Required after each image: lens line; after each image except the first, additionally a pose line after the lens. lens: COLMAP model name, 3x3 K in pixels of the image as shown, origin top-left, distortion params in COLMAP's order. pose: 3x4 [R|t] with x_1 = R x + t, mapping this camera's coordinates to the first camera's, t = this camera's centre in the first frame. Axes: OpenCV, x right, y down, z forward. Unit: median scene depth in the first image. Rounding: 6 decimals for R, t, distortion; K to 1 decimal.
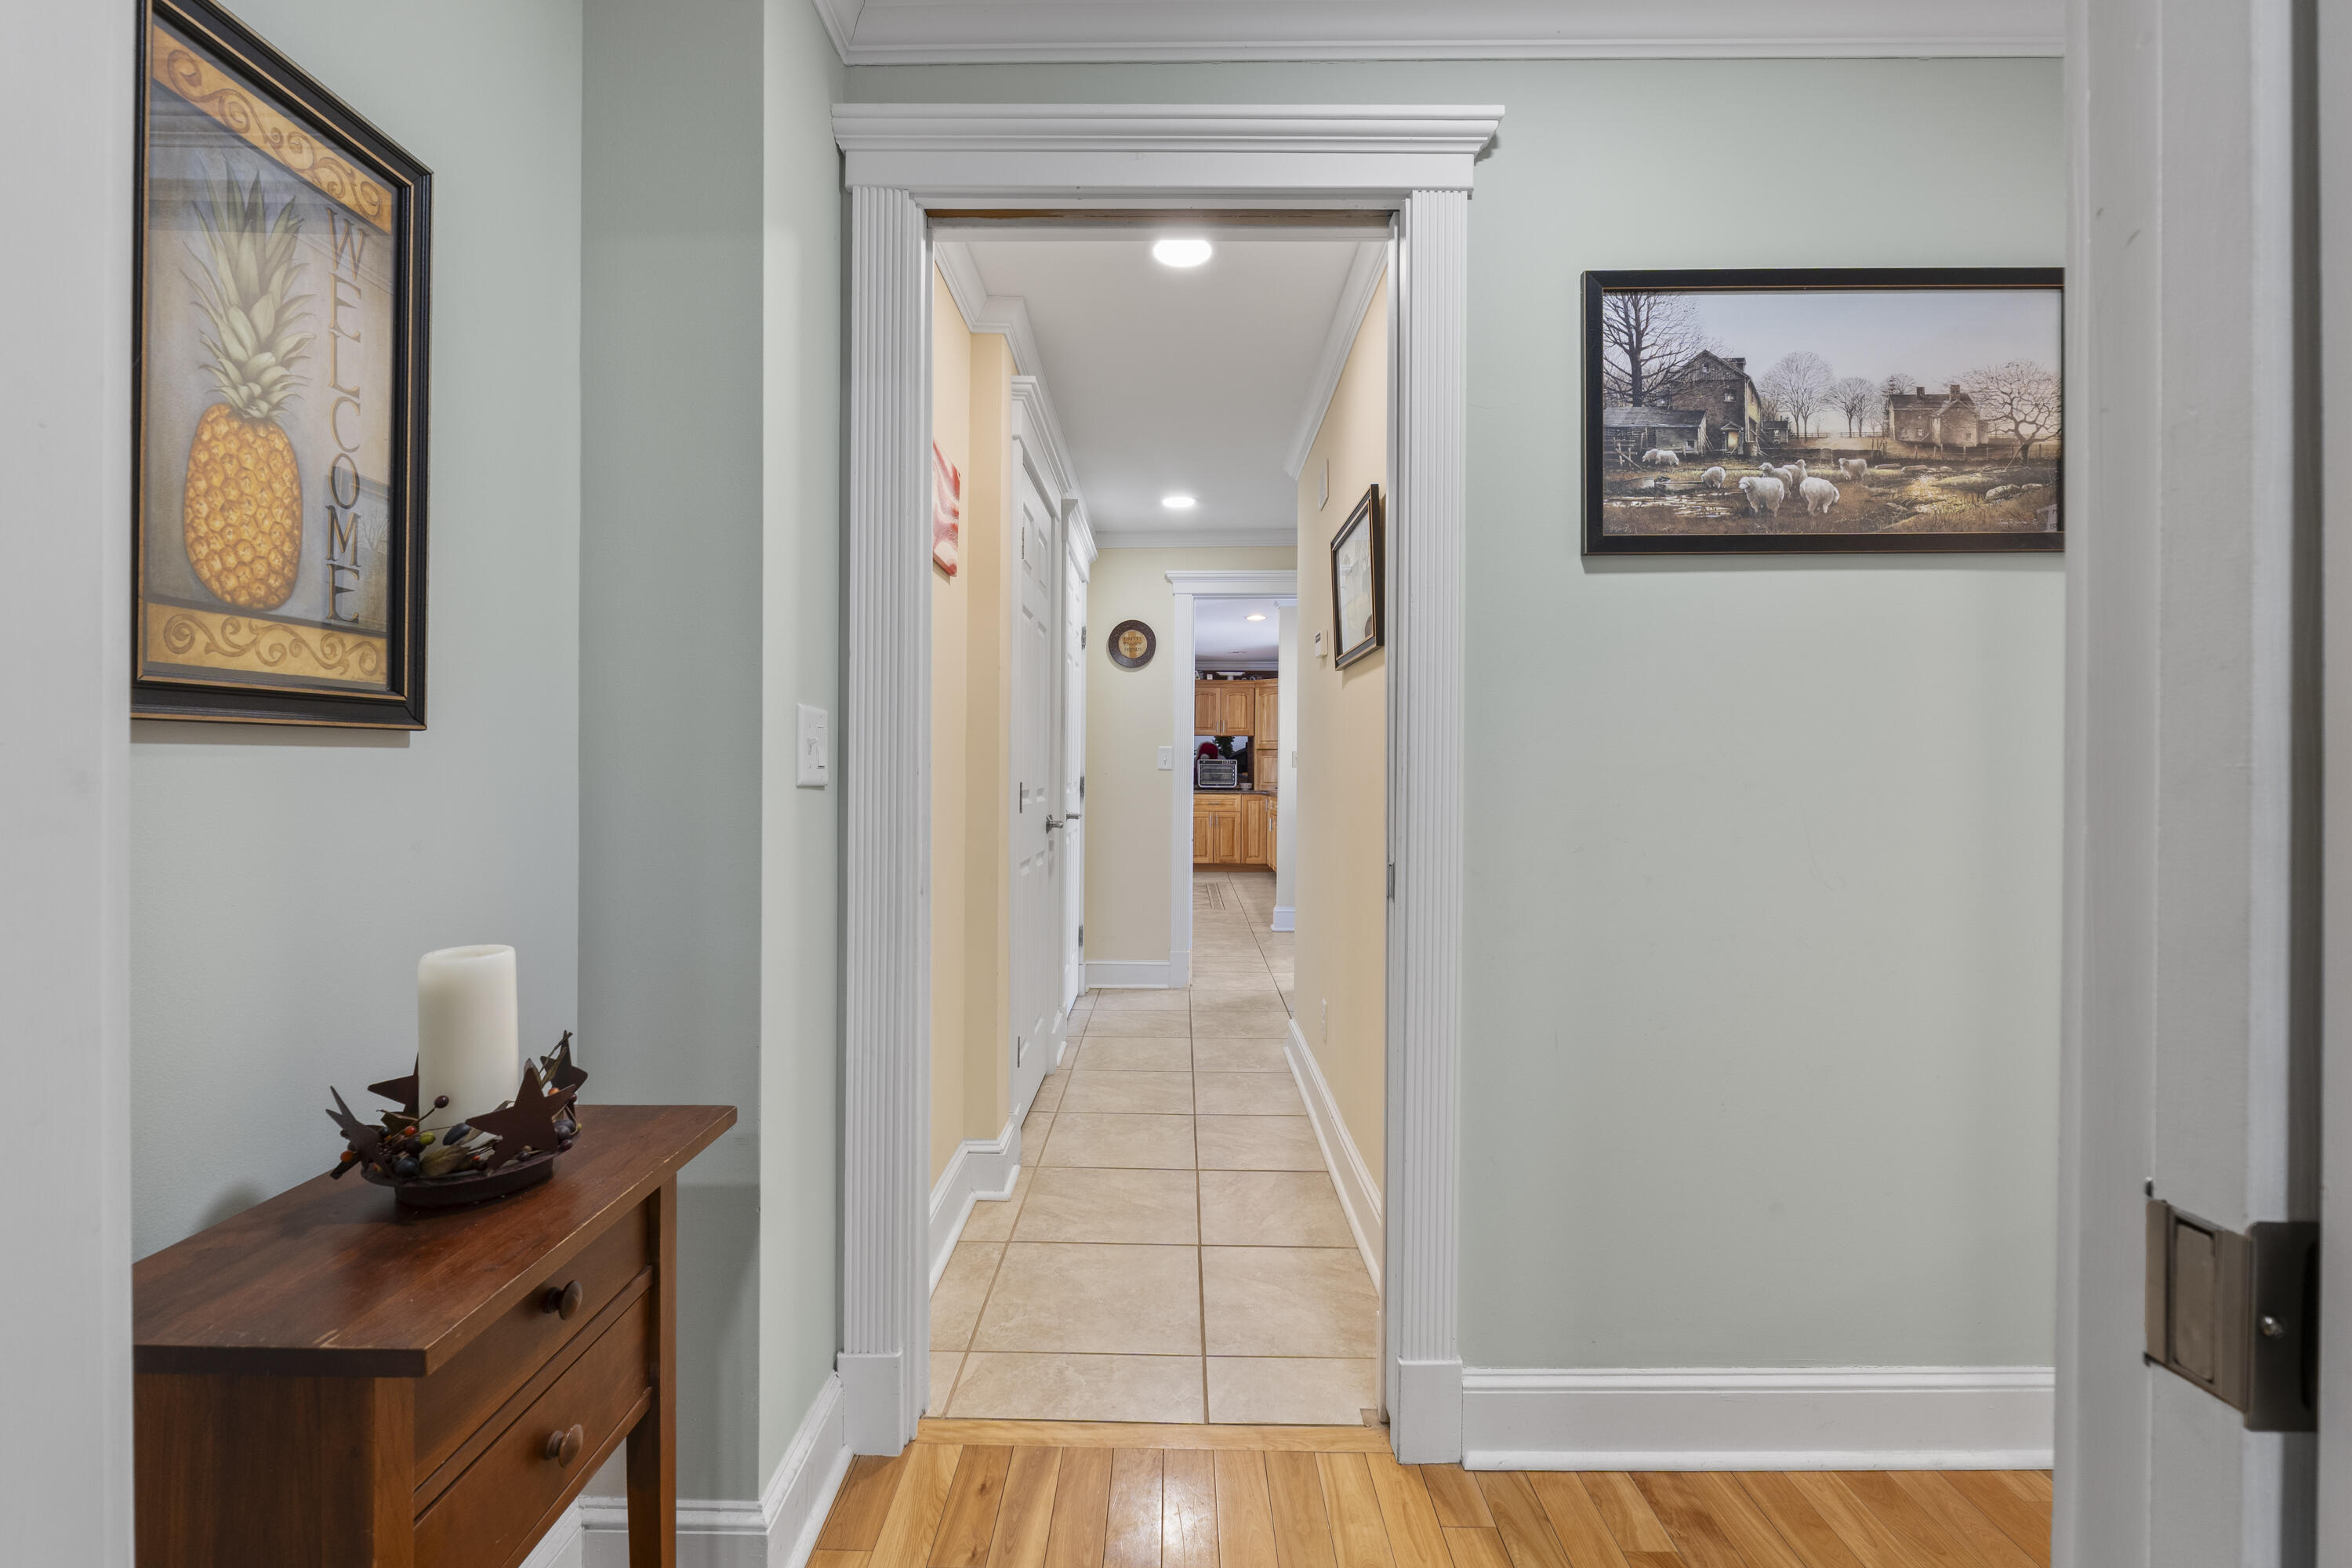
lens RADIAL K [[989.4, 0, 1174.2], [0, 989.4, 771.6], [0, 0, 1]] dist [-0.008005, 0.000180]
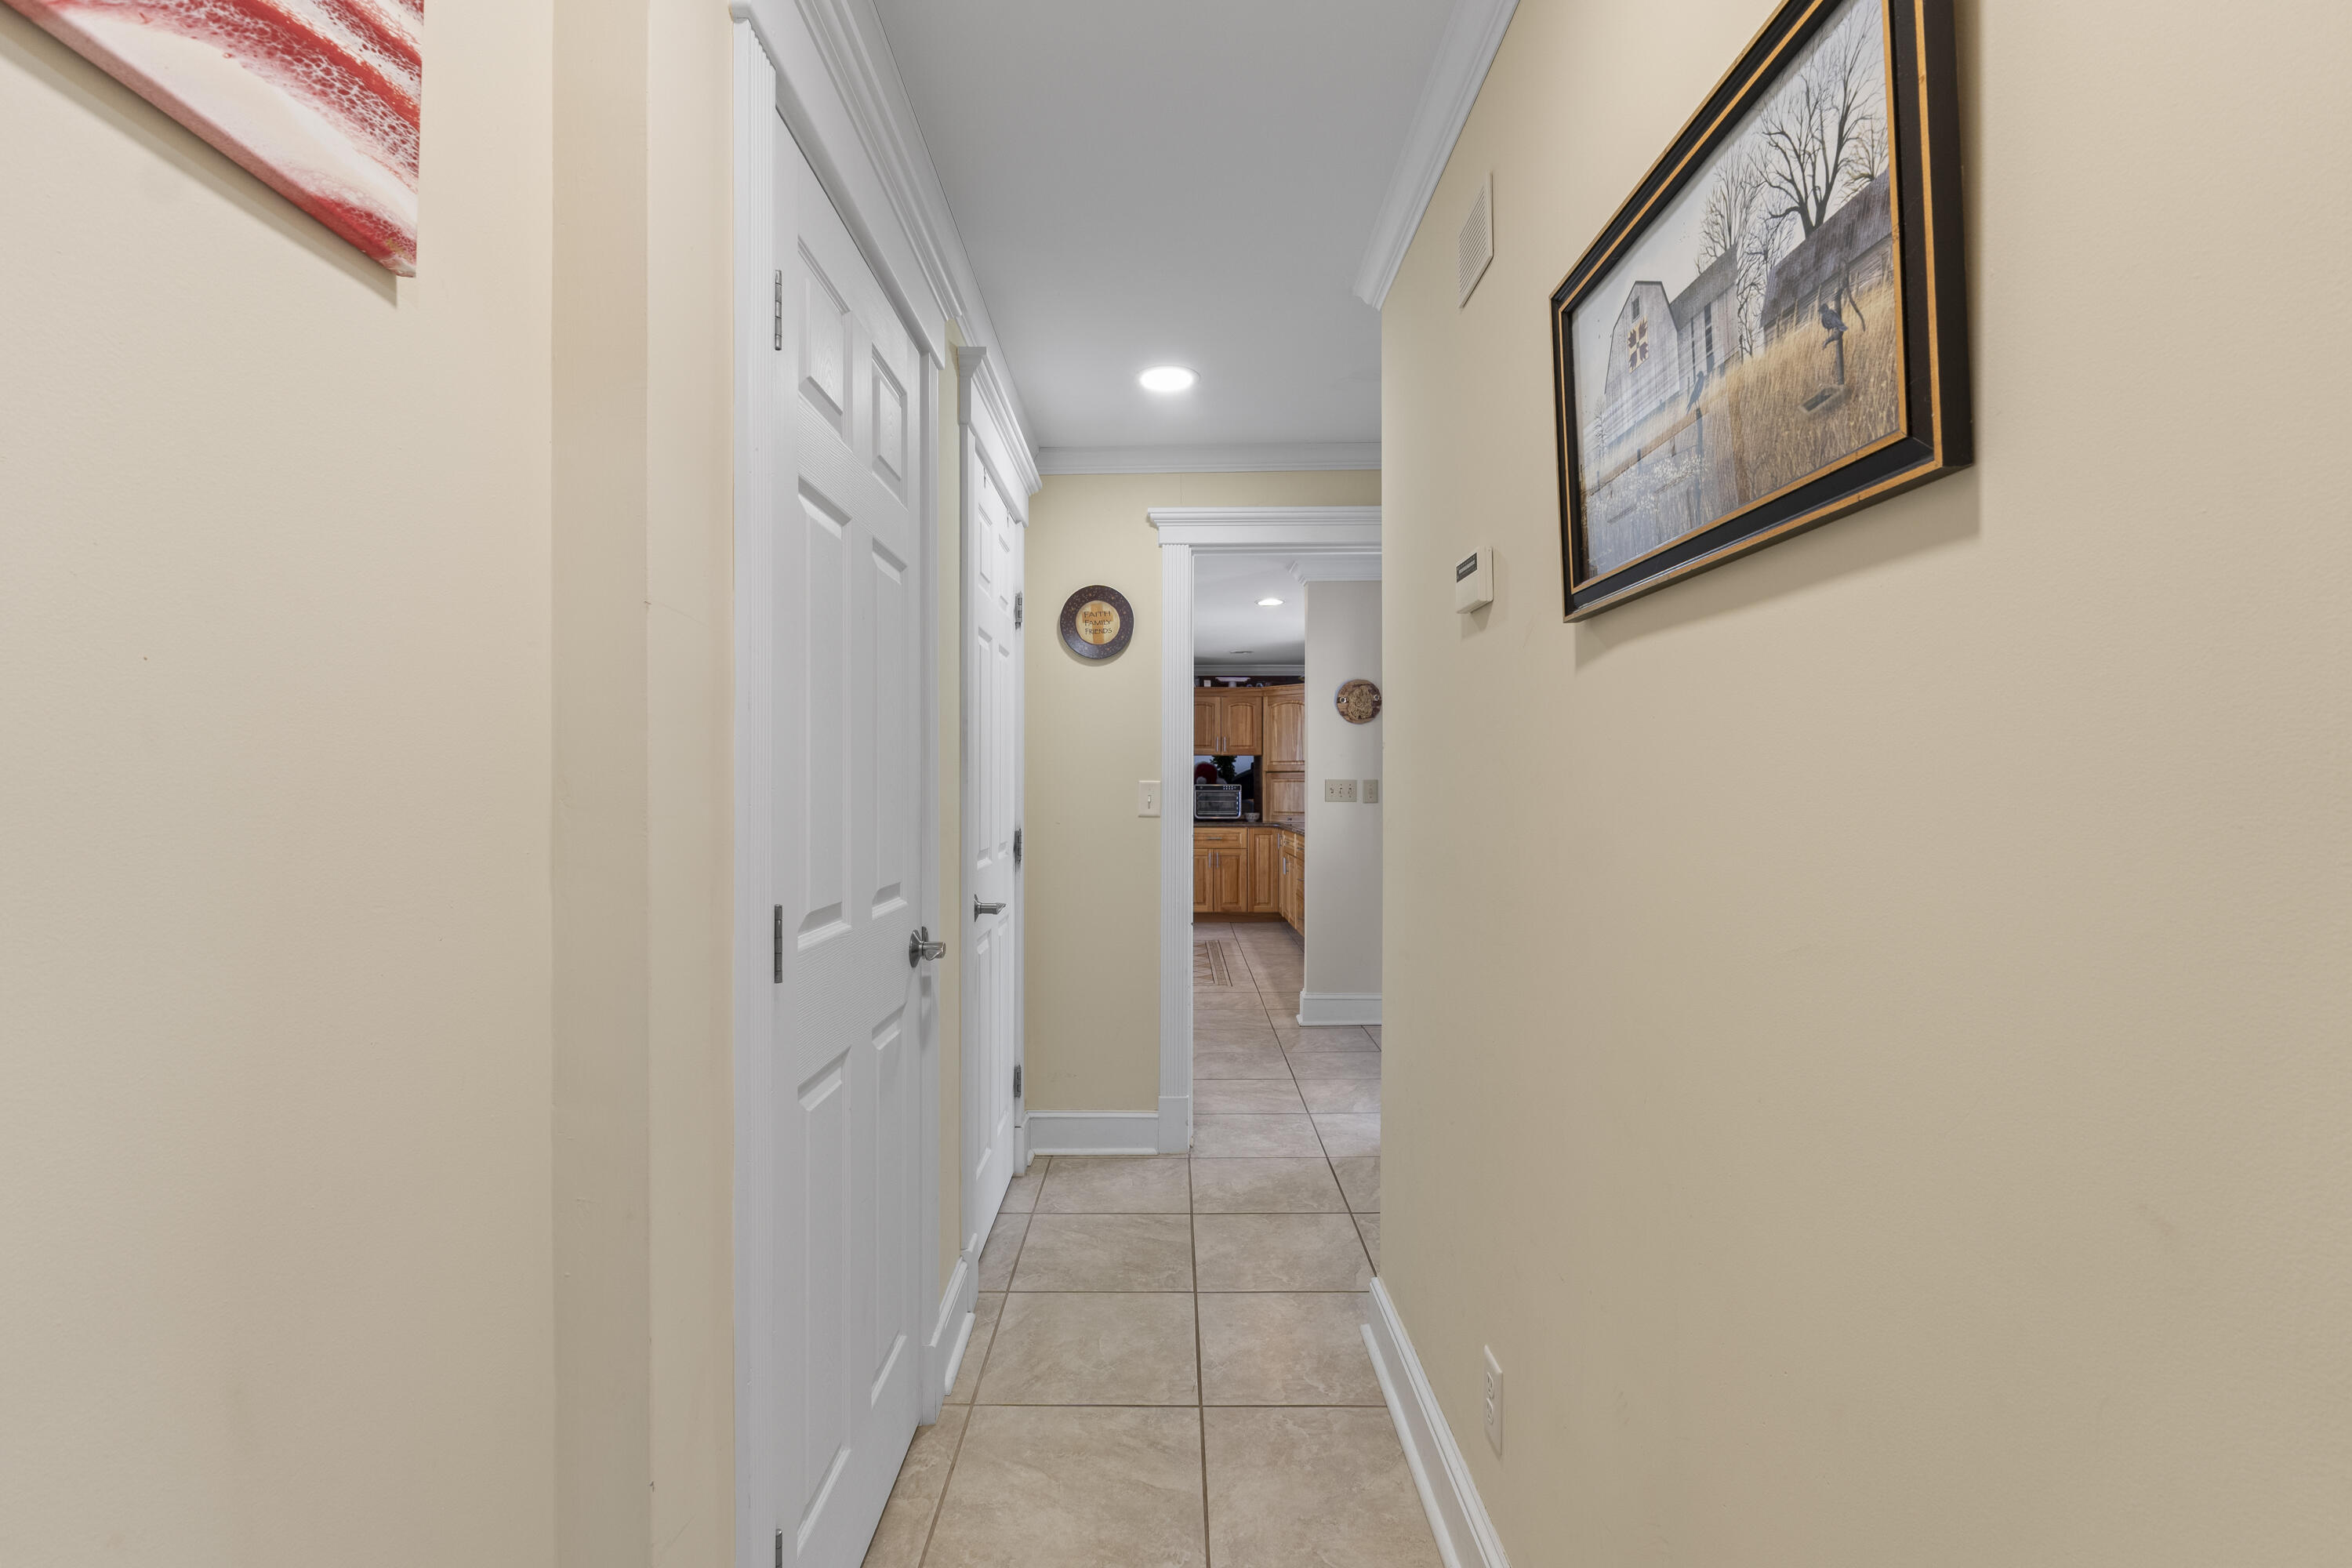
lens RADIAL K [[989.4, 0, 1173.1], [0, 989.4, 778.2], [0, 0, 1]] dist [-0.008005, 0.000180]
pose [[0.999953, -0.006866, 0.006849, 0.001549], [0.006921, 0.999944, -0.007945, -0.015792], [-0.006794, 0.007992, 0.999945, 0.255424]]
